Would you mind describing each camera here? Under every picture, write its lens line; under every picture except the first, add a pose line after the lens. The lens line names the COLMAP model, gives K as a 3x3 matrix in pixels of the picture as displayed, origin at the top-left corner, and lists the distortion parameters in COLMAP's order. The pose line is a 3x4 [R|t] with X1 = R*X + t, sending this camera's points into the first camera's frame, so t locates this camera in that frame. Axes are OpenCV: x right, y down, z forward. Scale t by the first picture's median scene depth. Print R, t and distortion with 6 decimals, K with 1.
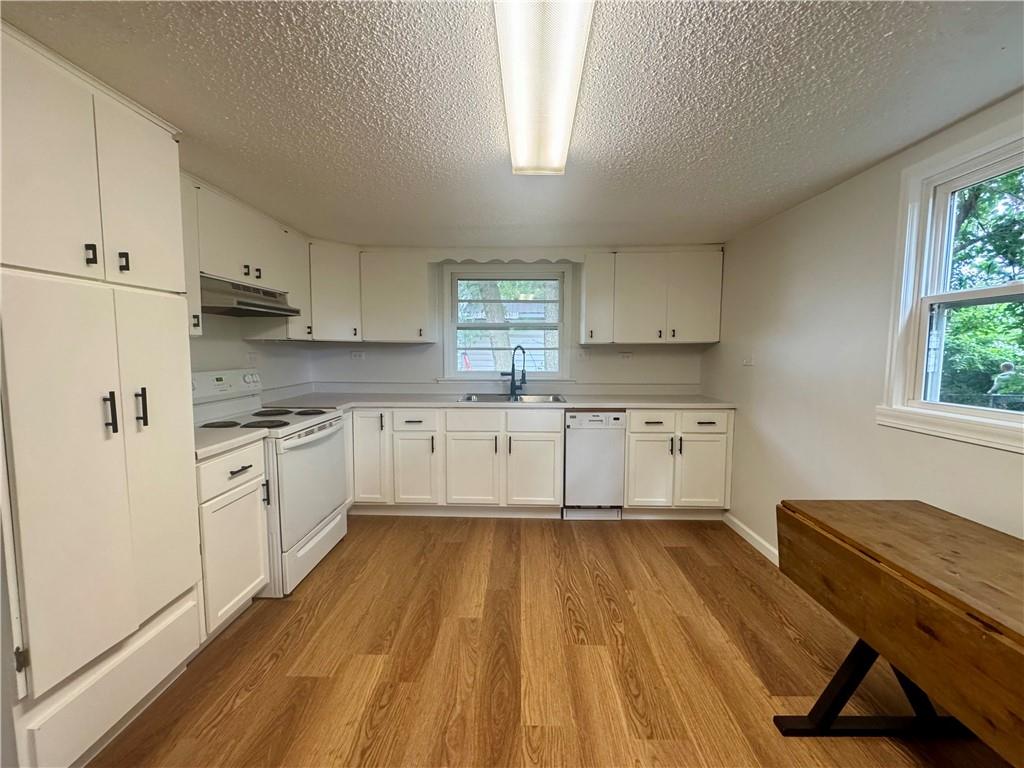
lens RADIAL K [[418.0, 0, 512.2], [0, 418.0, 384.2], [0, 0, 1]] dist [-0.005994, -0.000142]
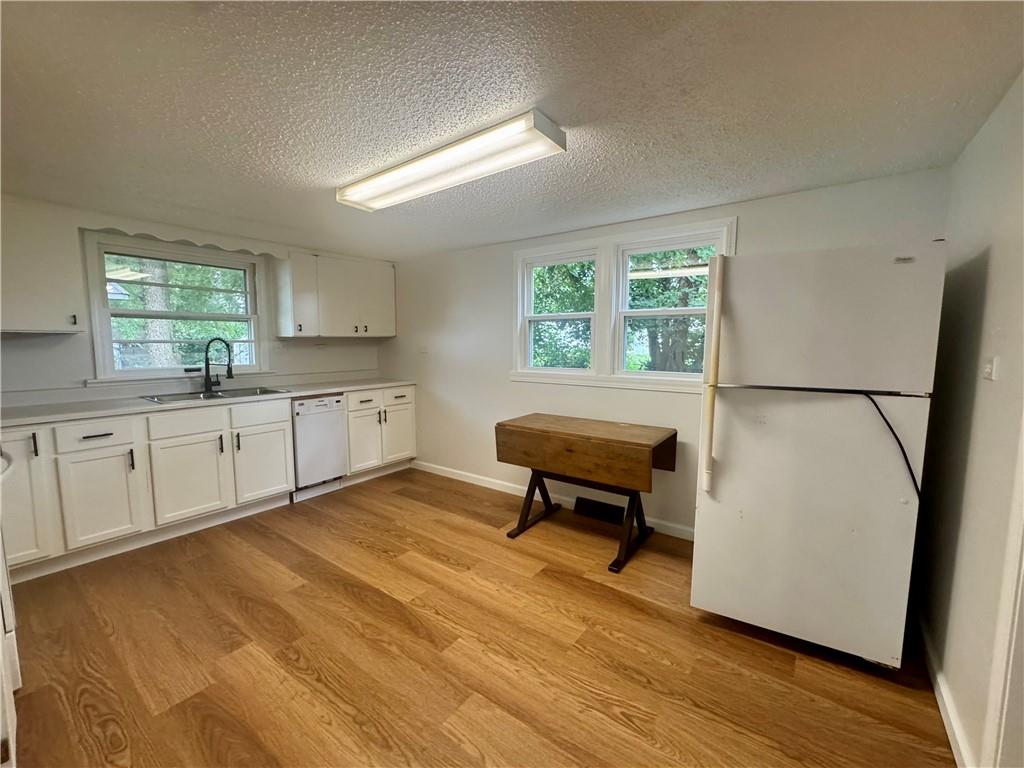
lens RADIAL K [[418.0, 0, 511.3], [0, 418.0, 383.6], [0, 0, 1]] dist [-0.005994, -0.000142]
pose [[0.576227, -0.082094, 0.813156, -0.416596], [0.067071, 0.996336, 0.053060, 0.003620], [-0.814533, 0.023965, 0.579622, -0.073477]]
